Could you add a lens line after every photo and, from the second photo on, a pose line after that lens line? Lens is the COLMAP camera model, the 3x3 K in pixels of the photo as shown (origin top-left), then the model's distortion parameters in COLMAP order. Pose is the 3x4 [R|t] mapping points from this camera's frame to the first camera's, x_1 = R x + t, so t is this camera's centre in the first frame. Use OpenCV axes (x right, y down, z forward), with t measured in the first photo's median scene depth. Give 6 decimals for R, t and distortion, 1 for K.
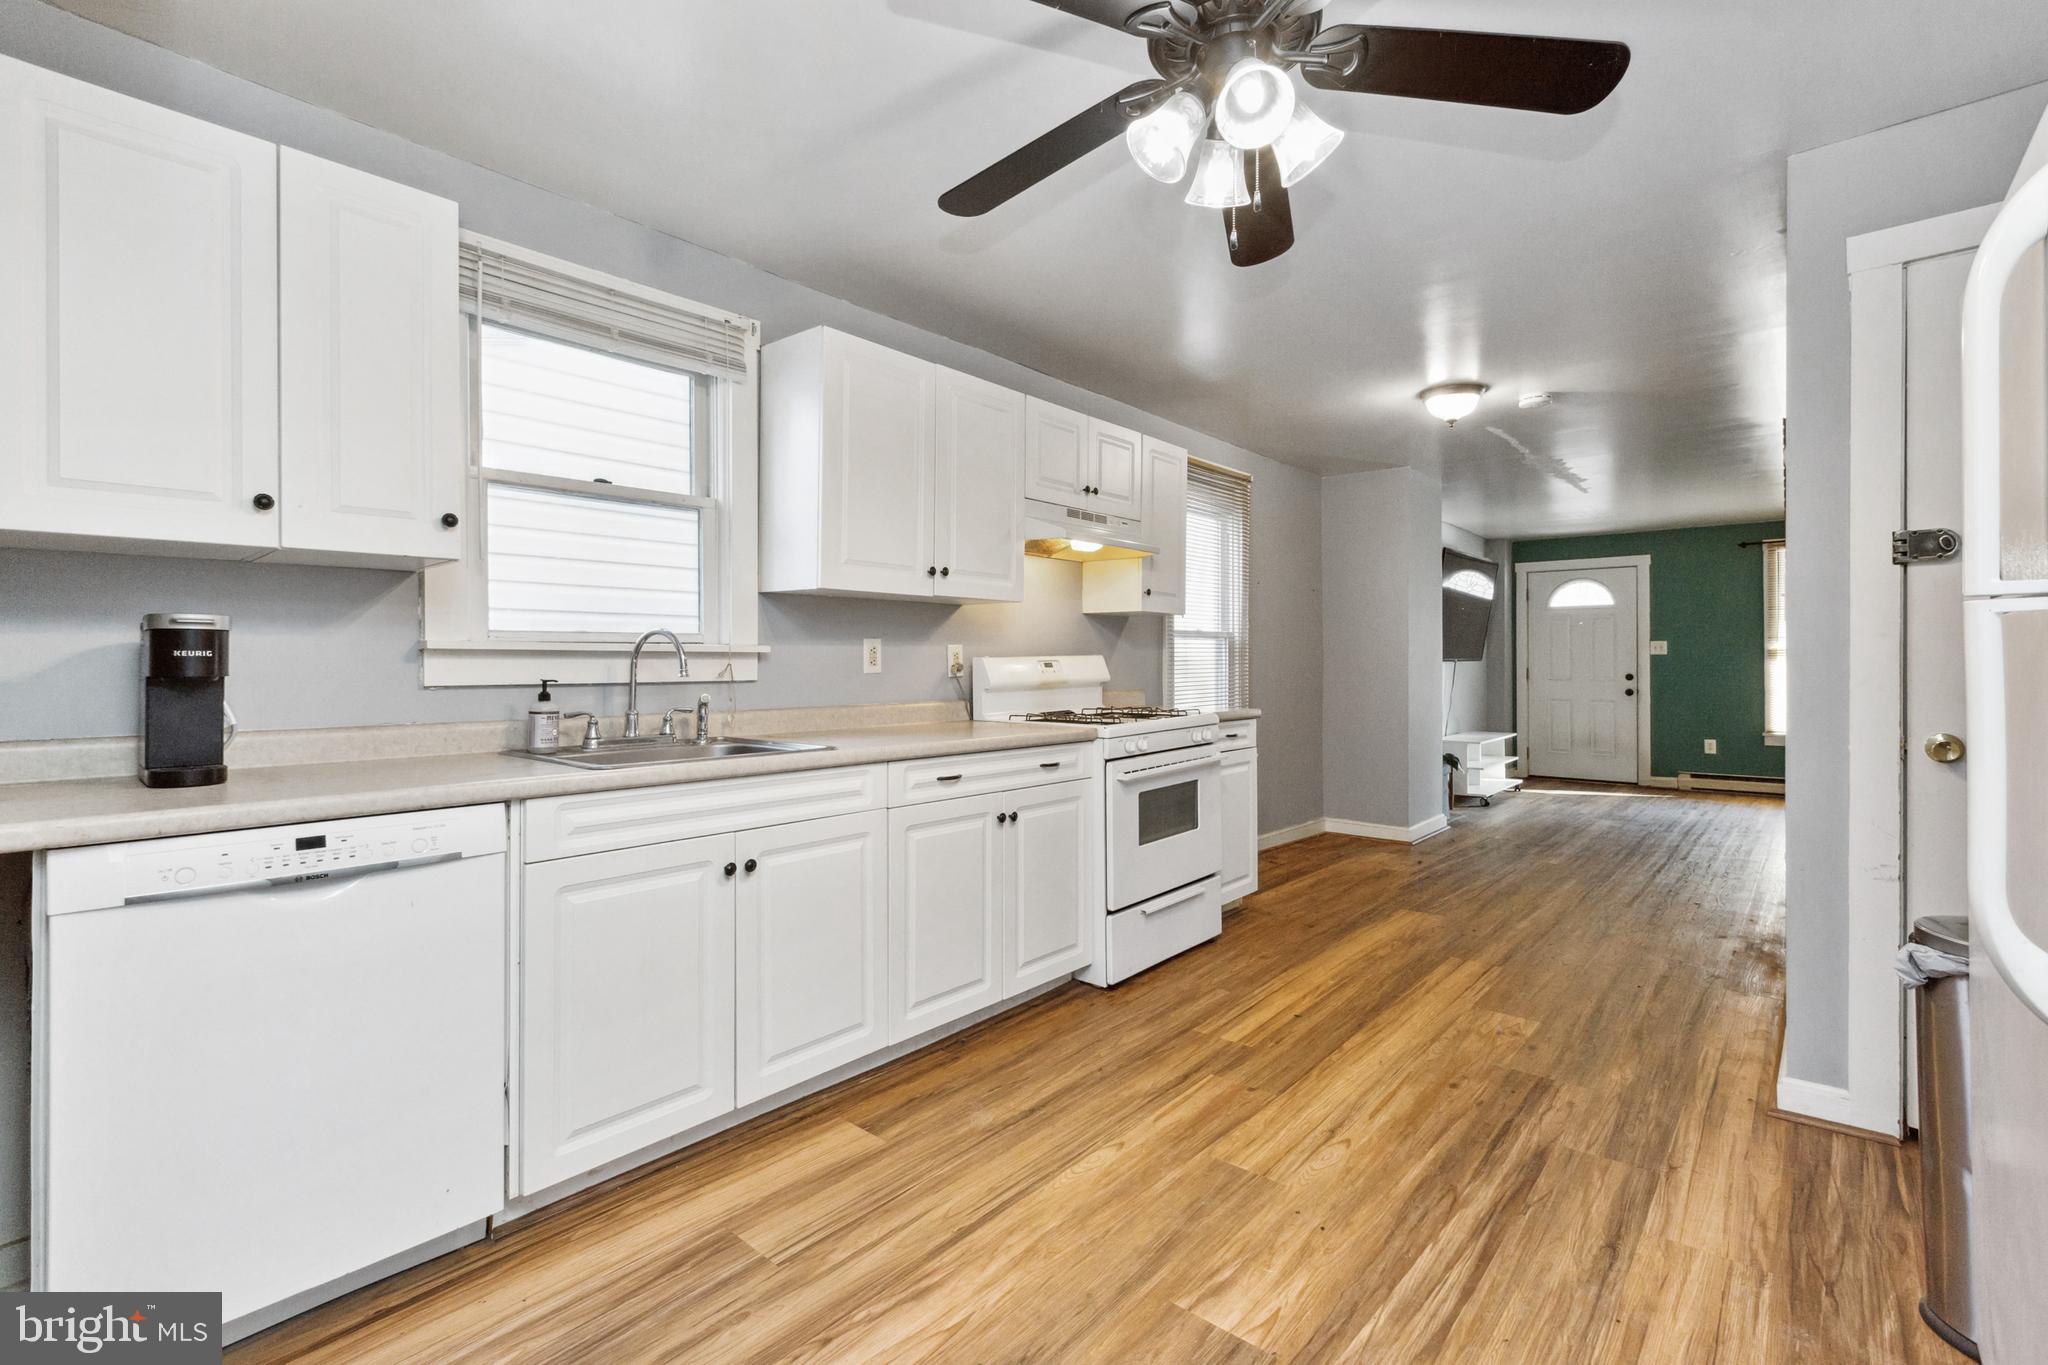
lens RADIAL K [[917.2, 0, 1027.8], [0, 917.2, 660.1], [0, 0, 1]] dist [0.001119, -0.000110]
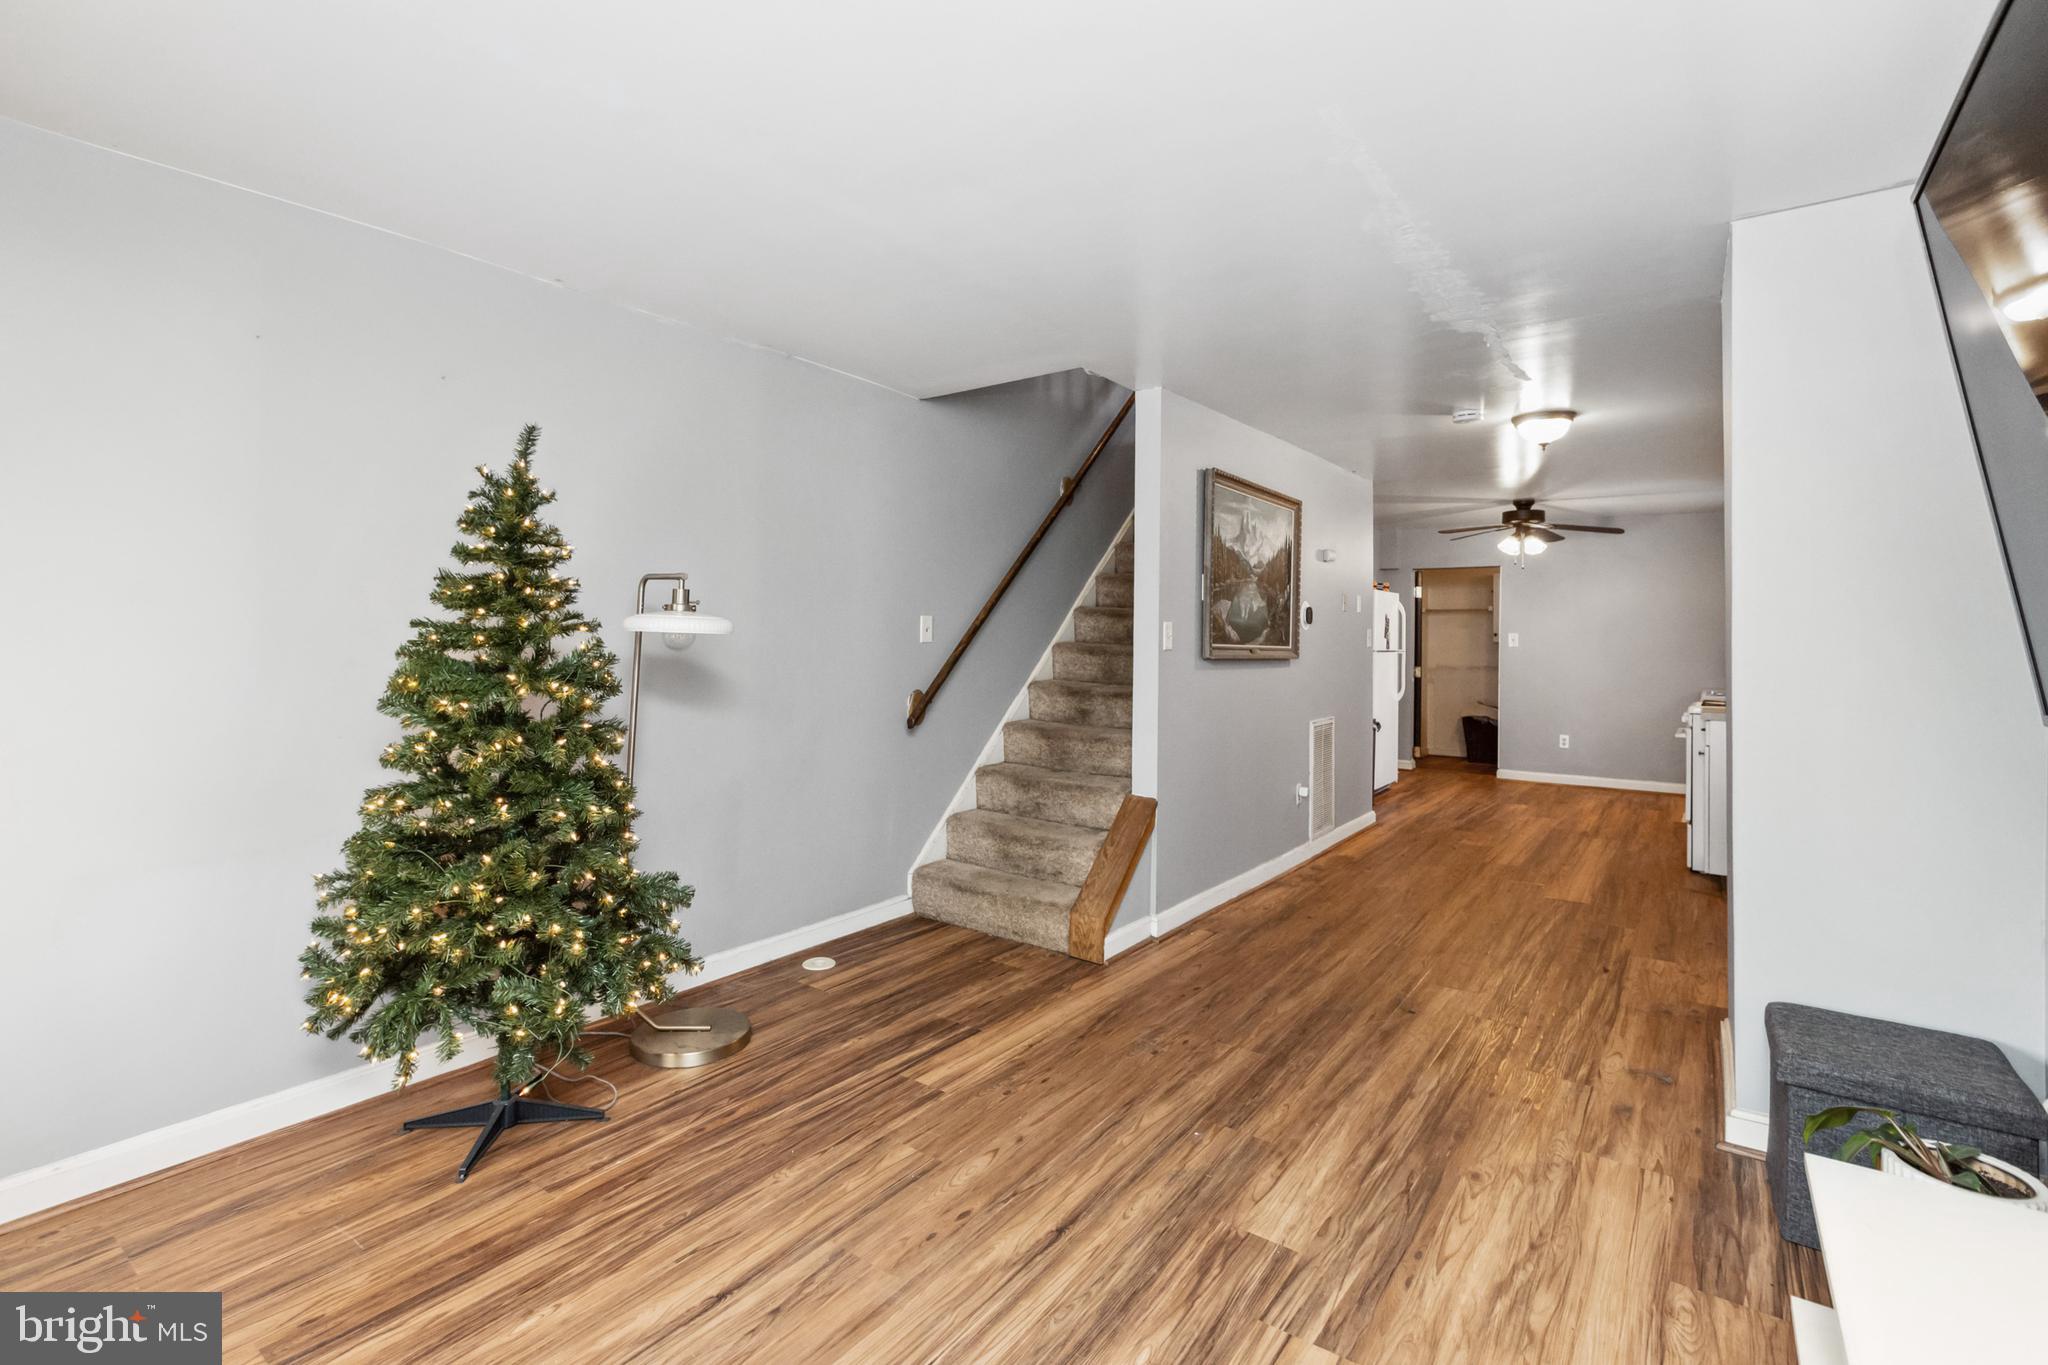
lens RADIAL K [[939.8, 0, 997.2], [0, 939.8, 637.7], [0, 0, 1]] dist [0.000278, -0.000086]
pose [[-0.997912, -0.005343, -0.064374, 1.945822], [-0.004905, 0.999964, -0.006958, -0.042494], [0.064408, -0.006628, -0.997902, 3.417872]]
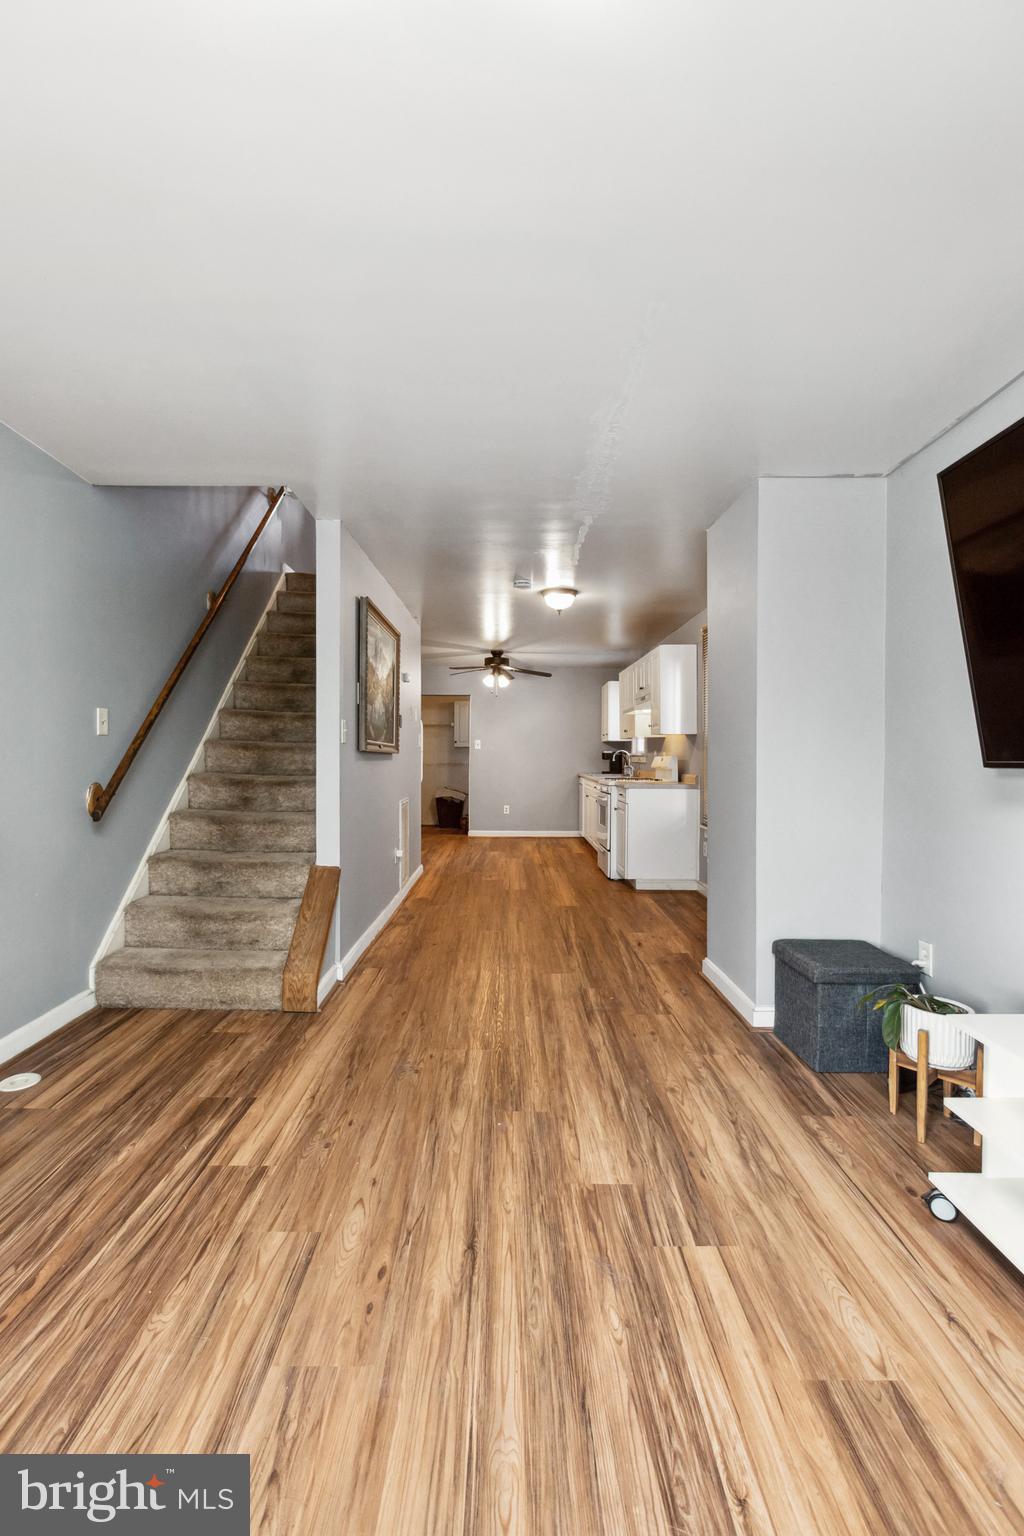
lens RADIAL K [[692.9, 0, 507.4], [0, 692.9, 770.4], [0, 0, 1]] dist [0.001665, -0.000902]
pose [[-0.756094, 0.013315, -0.654327, 2.236469], [-0.001577, 0.999753, 0.022166, -0.009517], [0.654461, 0.017792, -0.755887, 3.130254]]
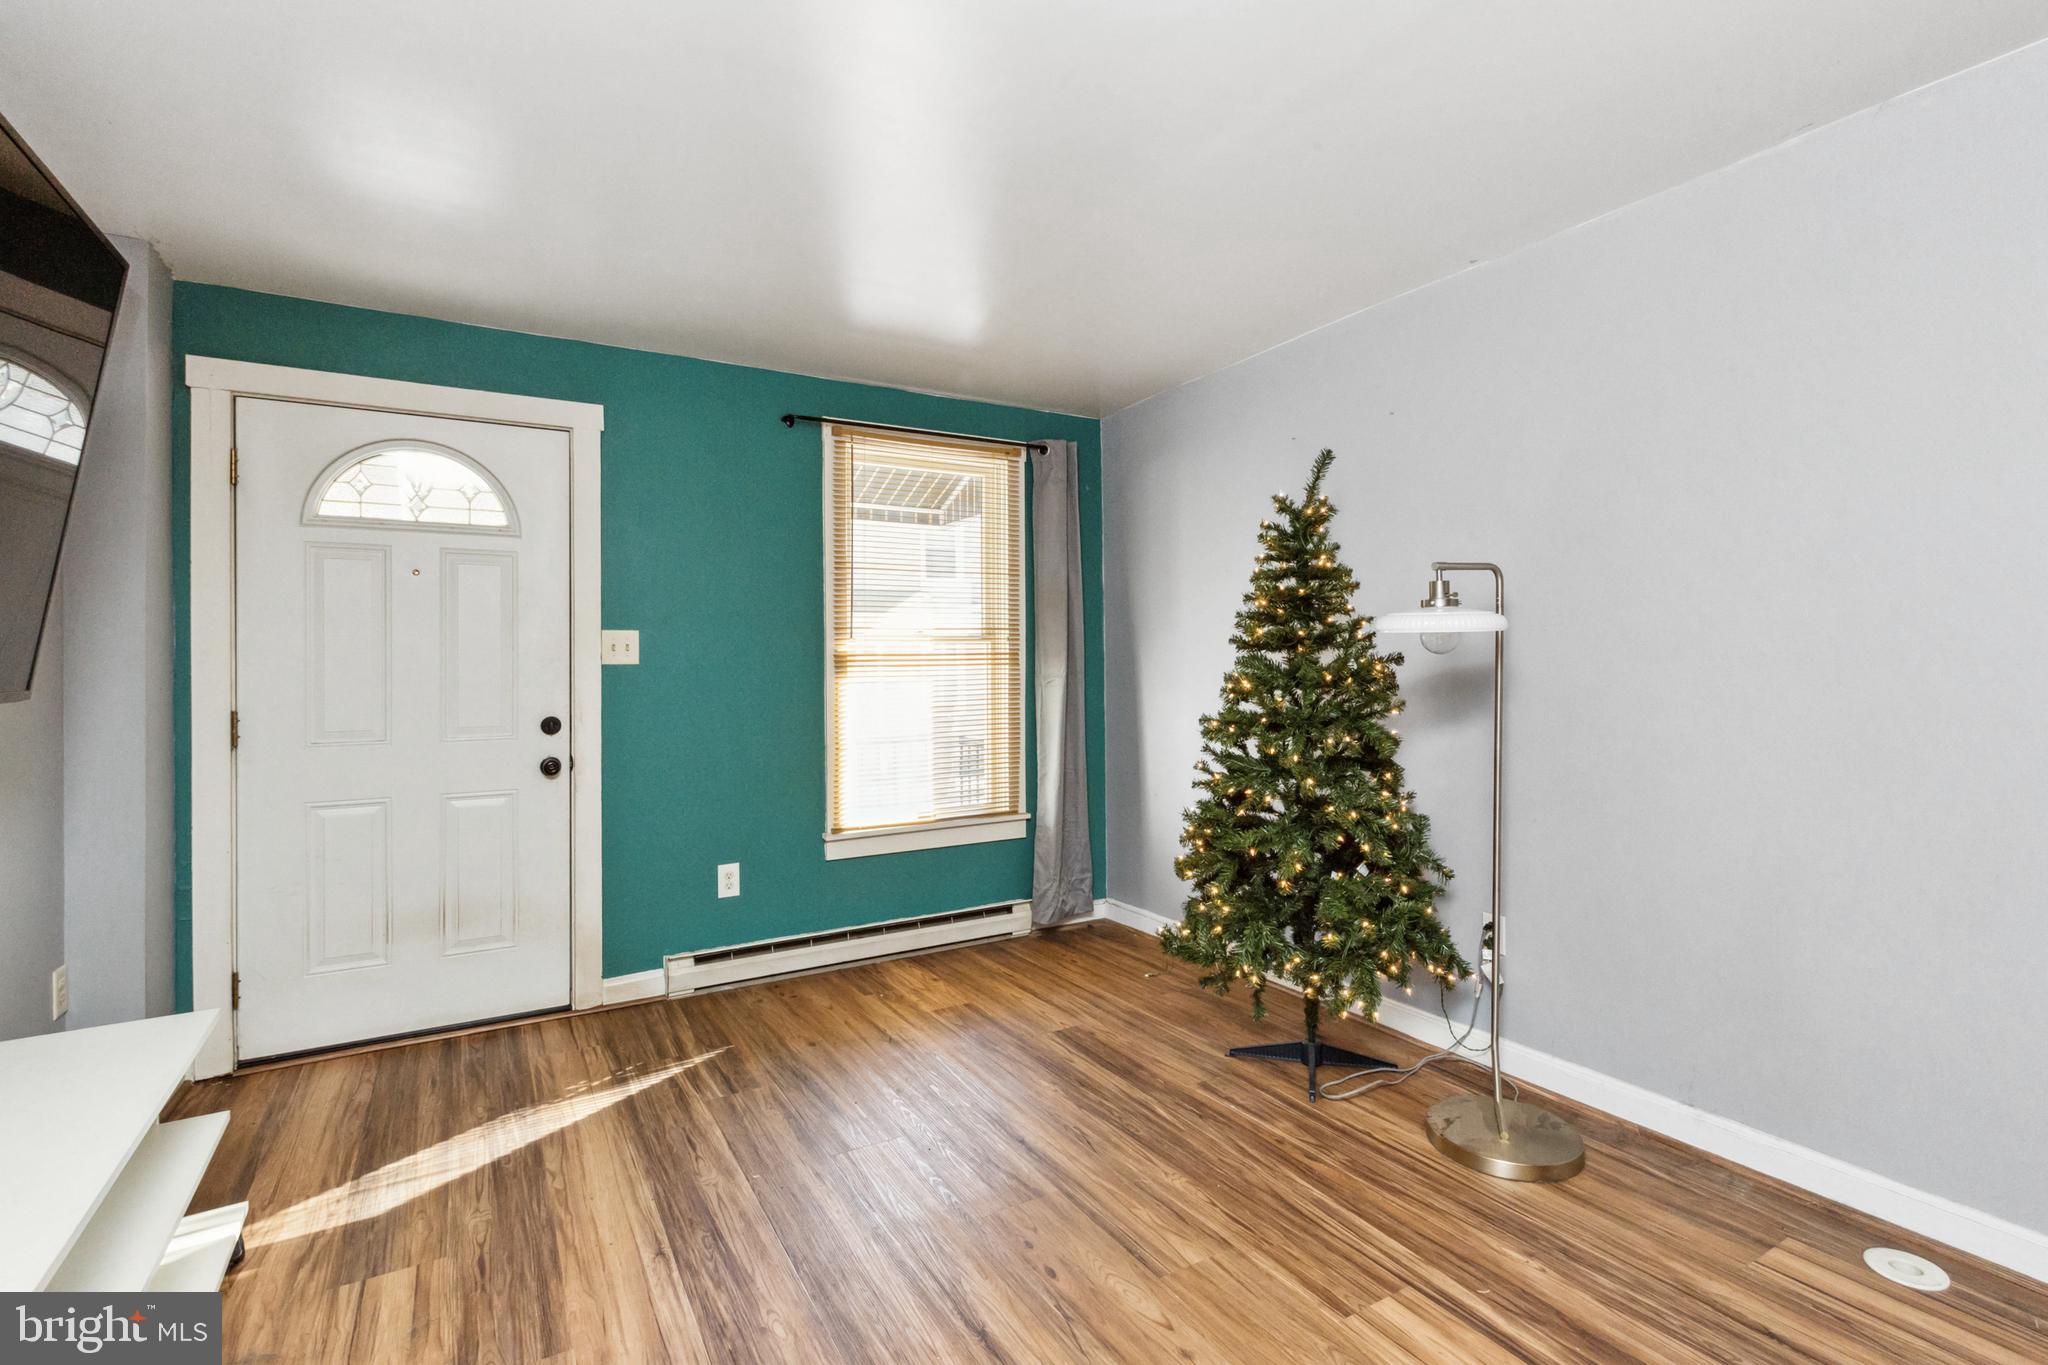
lens RADIAL K [[955.8, 0, 1031.9], [0, 955.8, 654.0], [0, 0, 1]] dist [0.003262, 0.000298]
pose [[0.315272, 0.002748, 0.948997, 1.194771], [0.002235, 0.999991, -0.003638, -0.029248], [-0.948999, 0.003268, 0.315263, 2.365961]]
